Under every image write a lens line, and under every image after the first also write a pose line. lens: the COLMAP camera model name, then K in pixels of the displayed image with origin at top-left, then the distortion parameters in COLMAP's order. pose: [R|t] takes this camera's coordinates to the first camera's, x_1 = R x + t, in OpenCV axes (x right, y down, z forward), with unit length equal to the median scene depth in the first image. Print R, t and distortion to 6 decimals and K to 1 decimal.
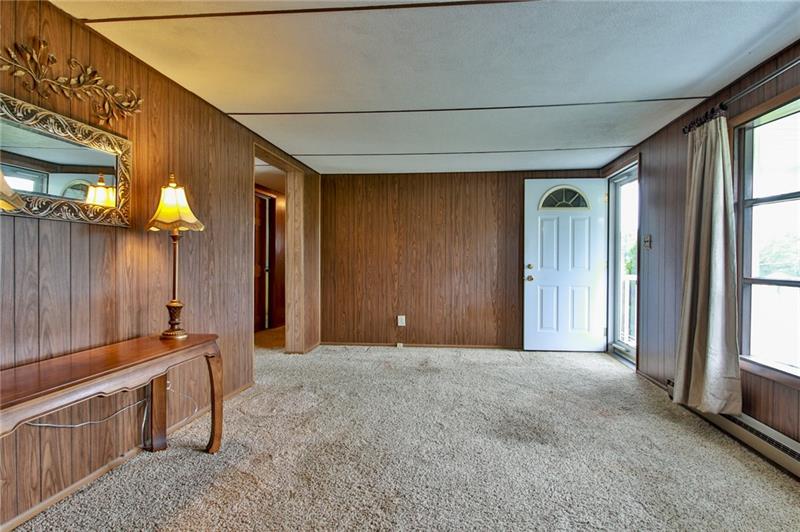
lens RADIAL K [[409.3, 0, 401.4], [0, 409.3, 264.5], [0, 0, 1]] dist [0.013010, -0.012069]
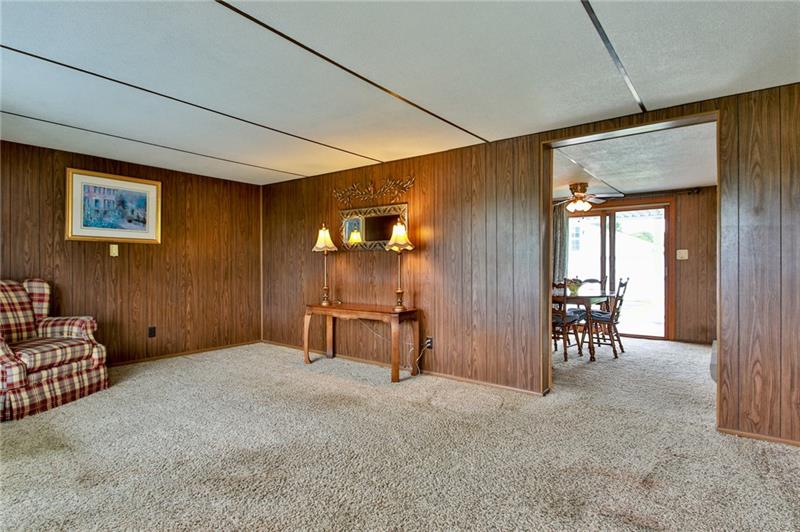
lens RADIAL K [[409.3, 0, 405.6], [0, 409.3, 268.6], [0, 0, 1]] dist [0.013010, -0.012069]
pose [[-0.490094, 0.000080, -0.871670, 0.918112], [-0.009833, 0.999936, 0.005620, -0.009788], [0.871614, 0.011325, -0.490062, 1.769423]]
